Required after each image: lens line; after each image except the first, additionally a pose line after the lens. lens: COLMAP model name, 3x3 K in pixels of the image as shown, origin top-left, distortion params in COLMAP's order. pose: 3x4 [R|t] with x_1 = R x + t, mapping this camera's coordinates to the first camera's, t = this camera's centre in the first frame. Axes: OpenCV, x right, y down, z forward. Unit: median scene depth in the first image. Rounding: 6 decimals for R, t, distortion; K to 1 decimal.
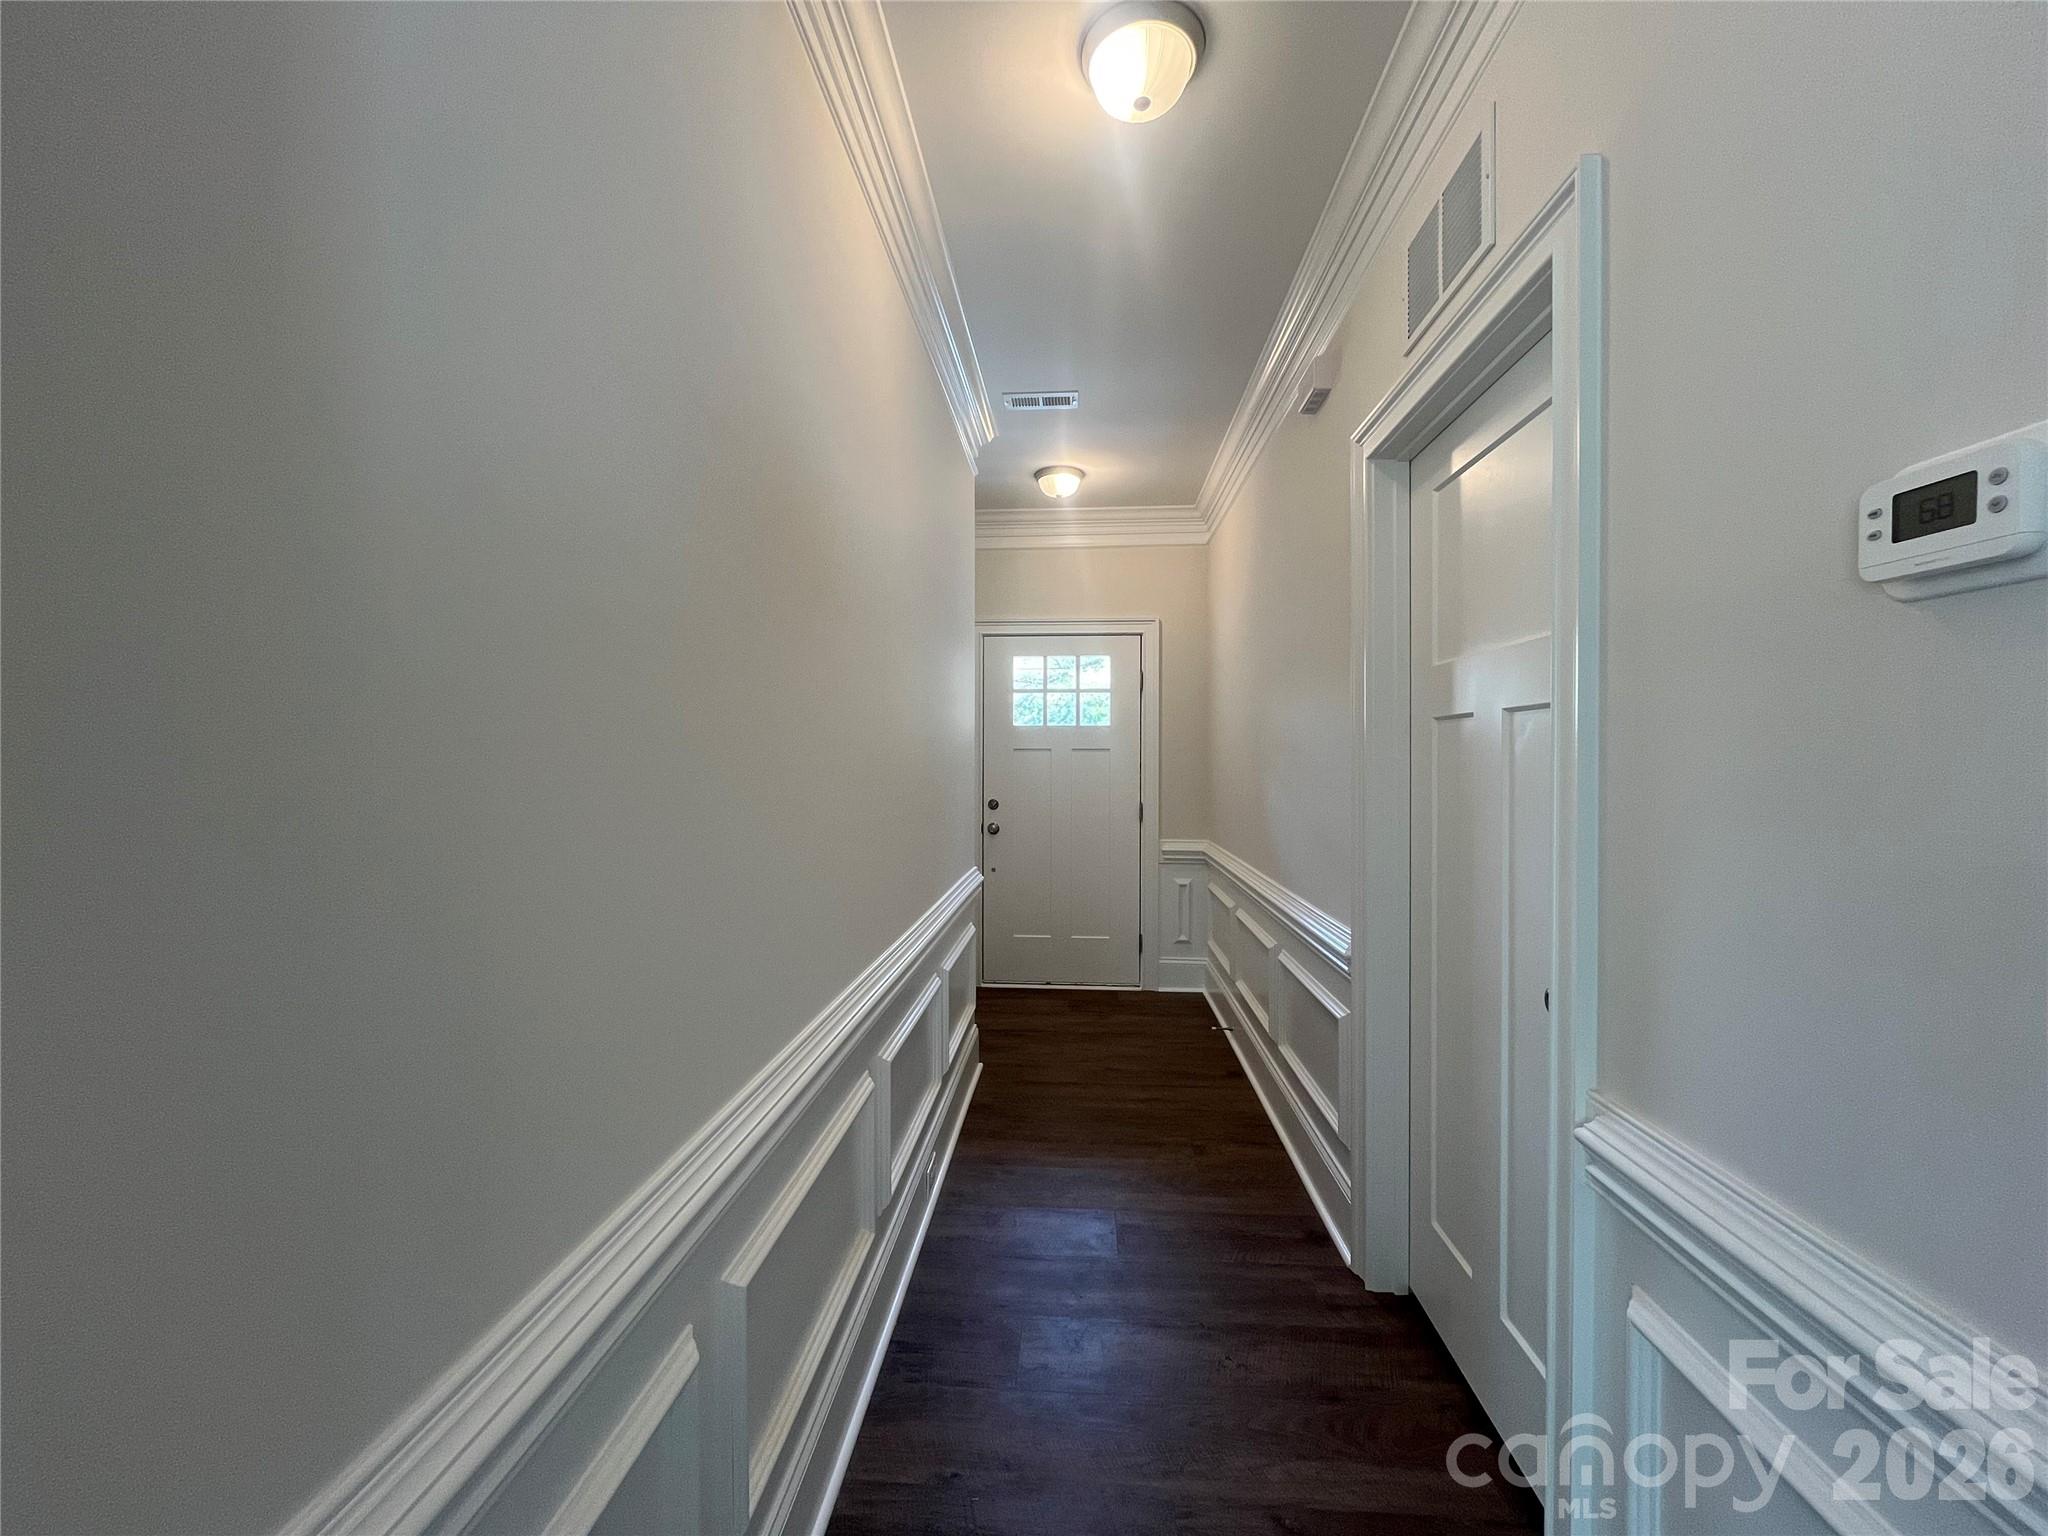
lens RADIAL K [[831.0, 0, 1018.7], [0, 831.0, 763.7], [0, 0, 1]] dist [-0.001906, 0.000337]
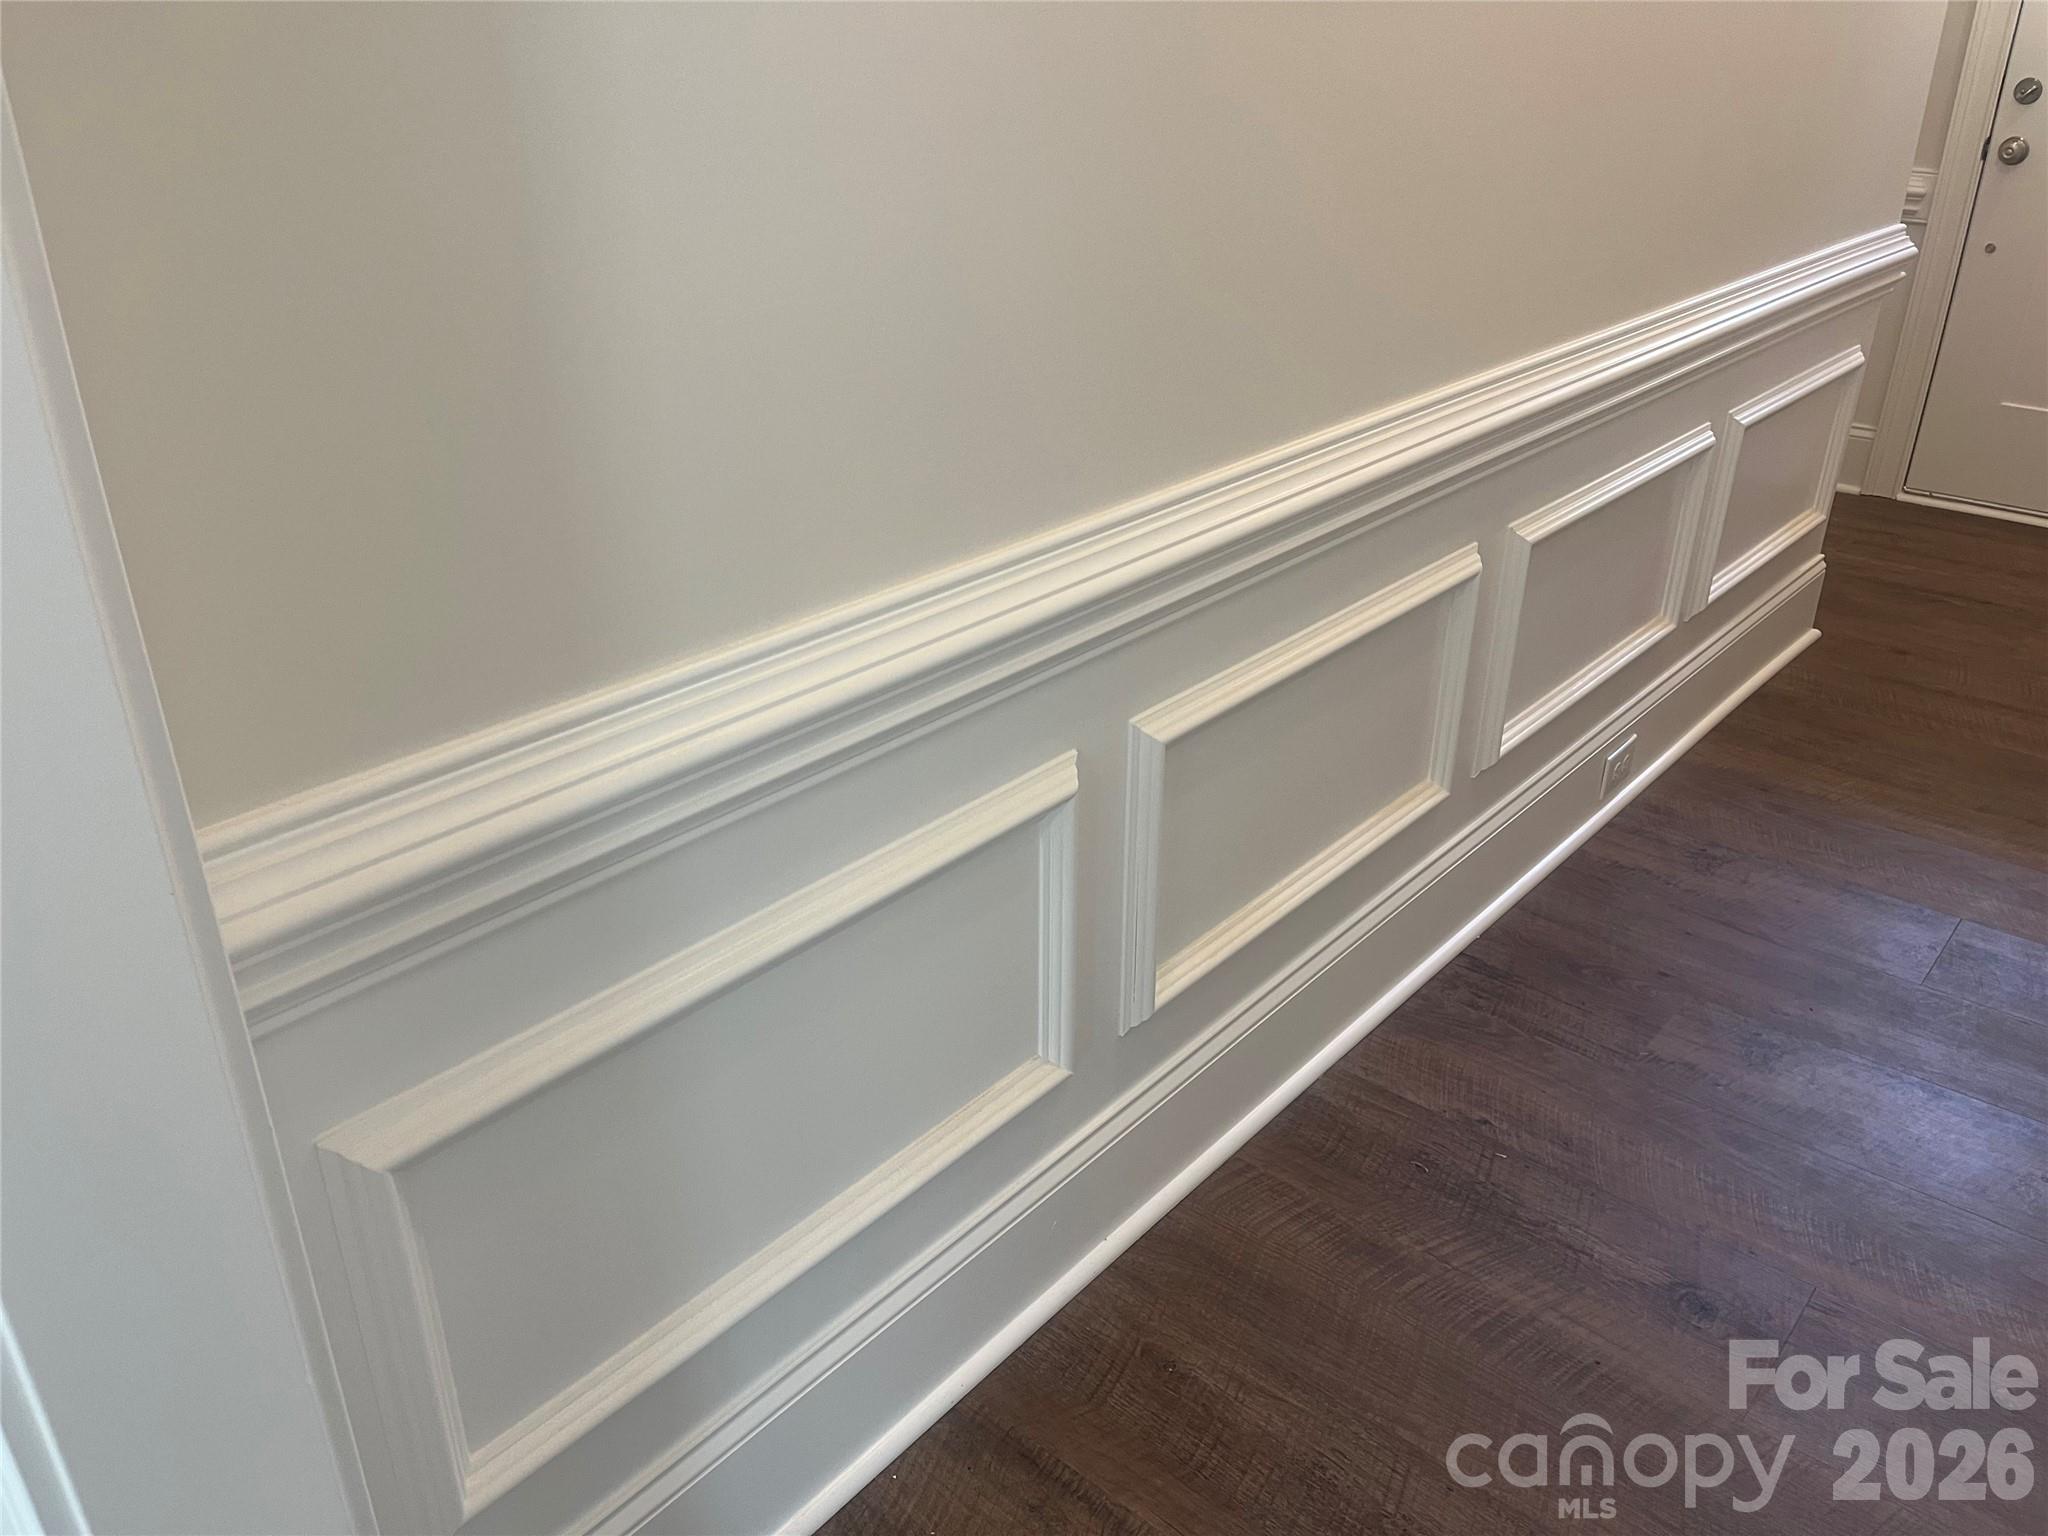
lens RADIAL K [[1556.5, 0, 1016.9], [0, 1556.5, 764.4], [0, 0, 1]] dist [0.055297, -0.071636]
pose [[0.806615, 0.266155, -0.527763, 0.073676], [-0.009398, 0.898546, 0.438779, 0.011952], [0.591003, -0.348966, 0.727281, -0.019931]]
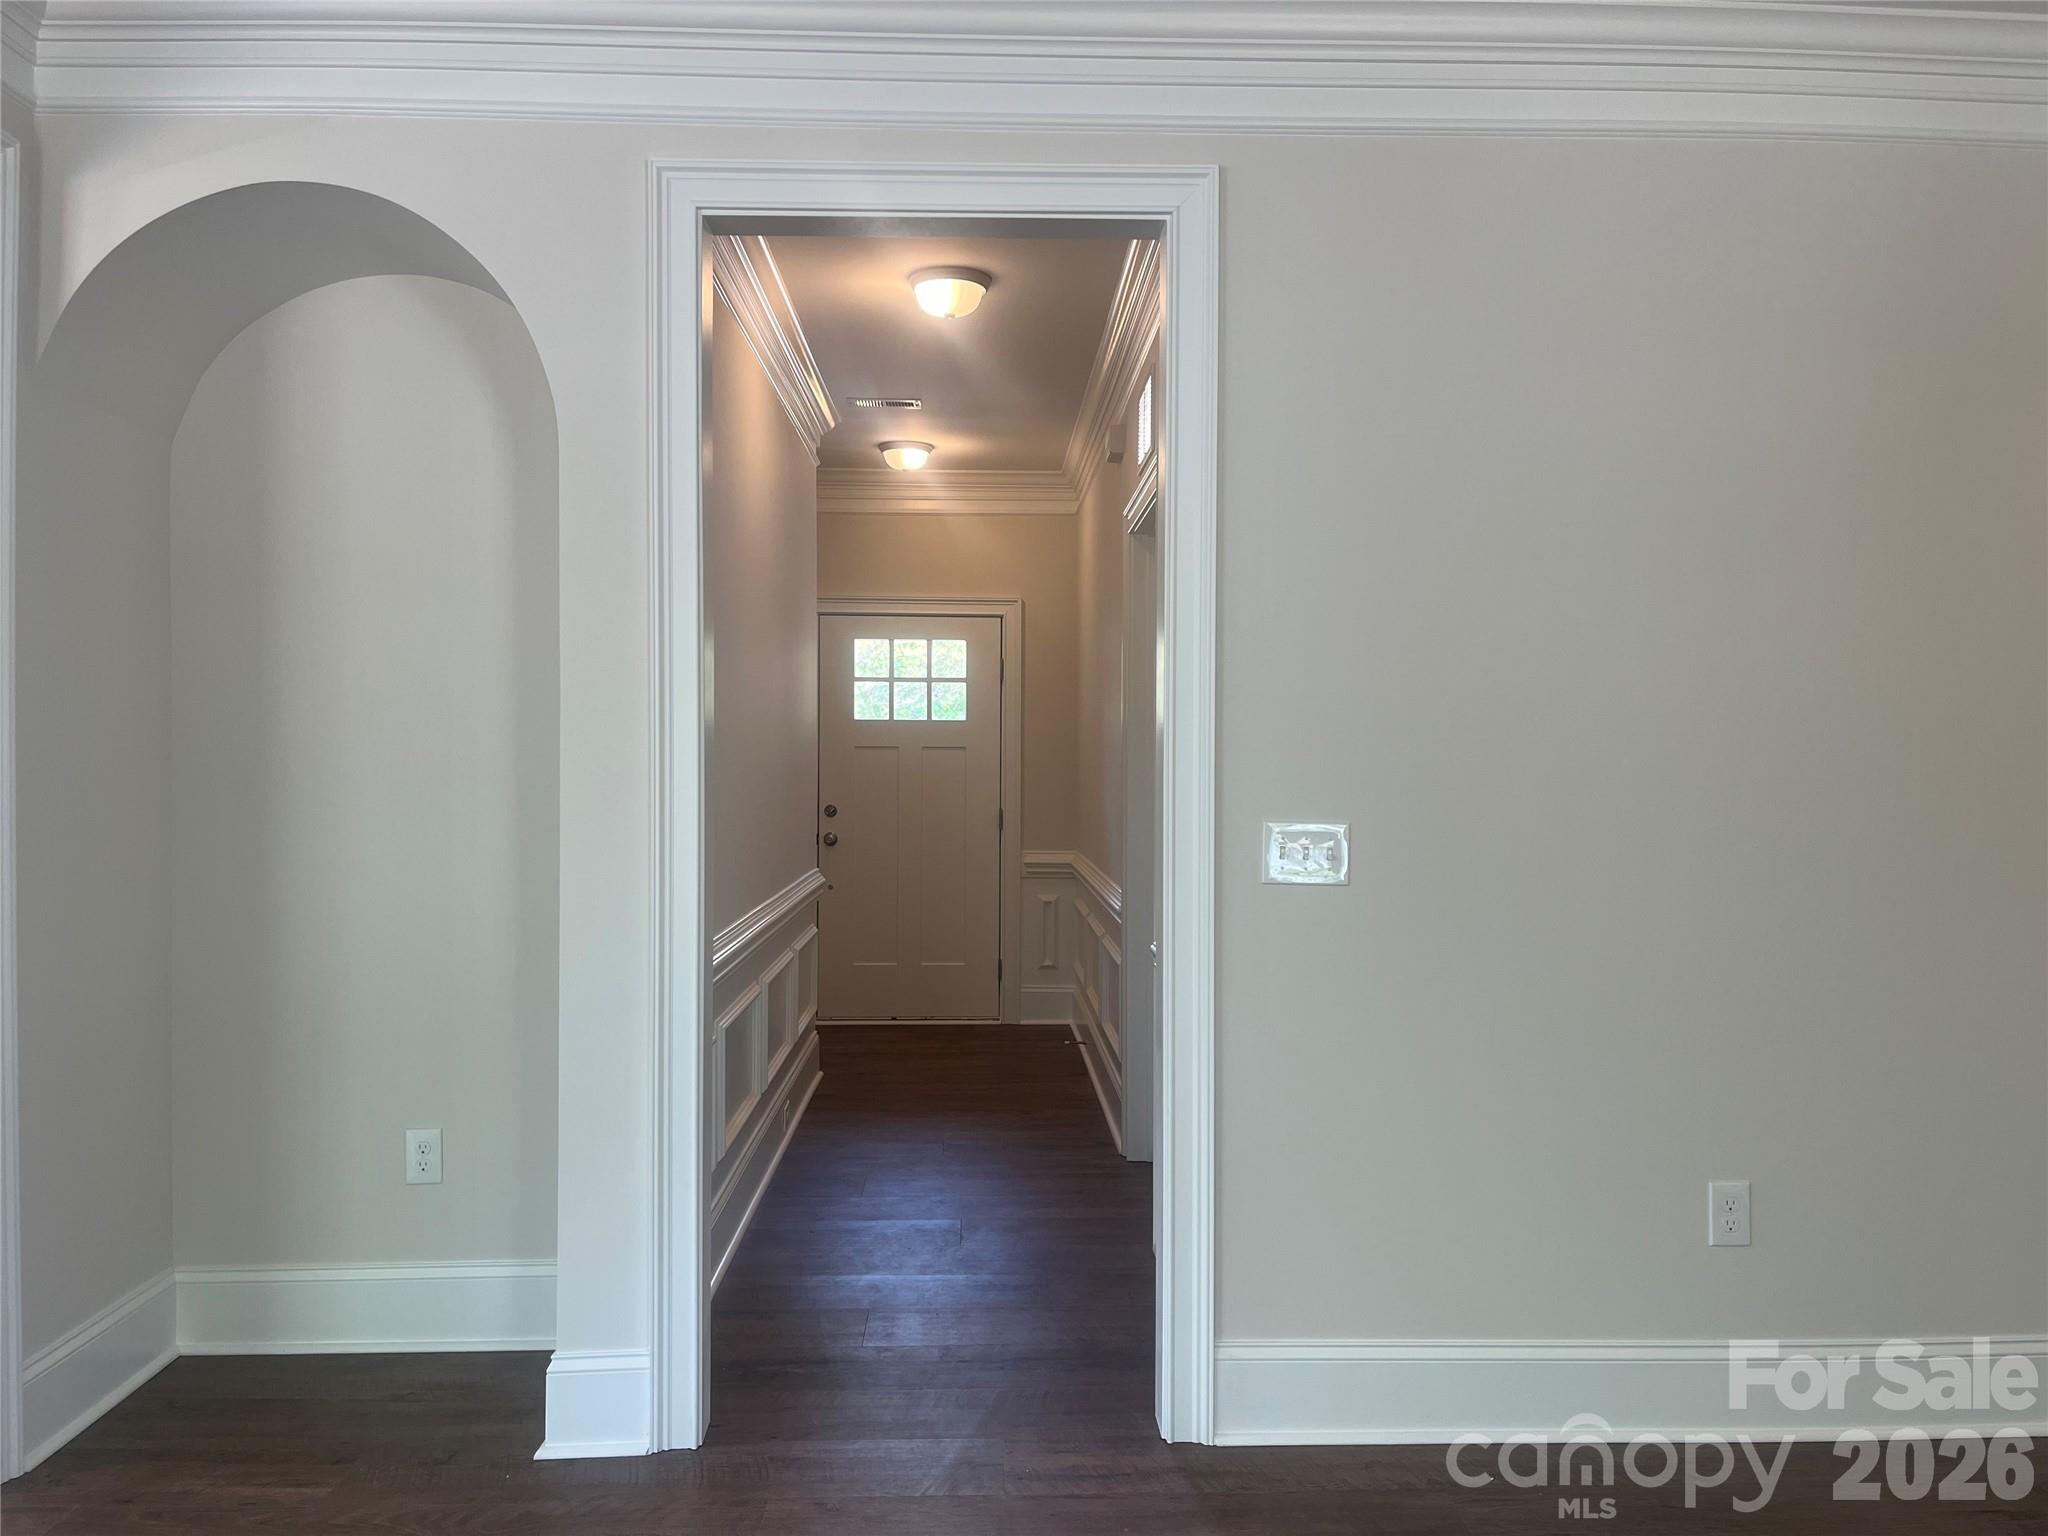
lens RADIAL K [[1556.5, 0, 1008.2], [0, 1556.5, 764.9], [0, 0, 1]] dist [0.055297, -0.071636]
pose [[0.995125, 0.003931, 0.098547, -0.007281], [-0.003248, 0.999970, -0.007092, 0.013593], [-0.098572, 0.006737, 0.995107, -0.665814]]
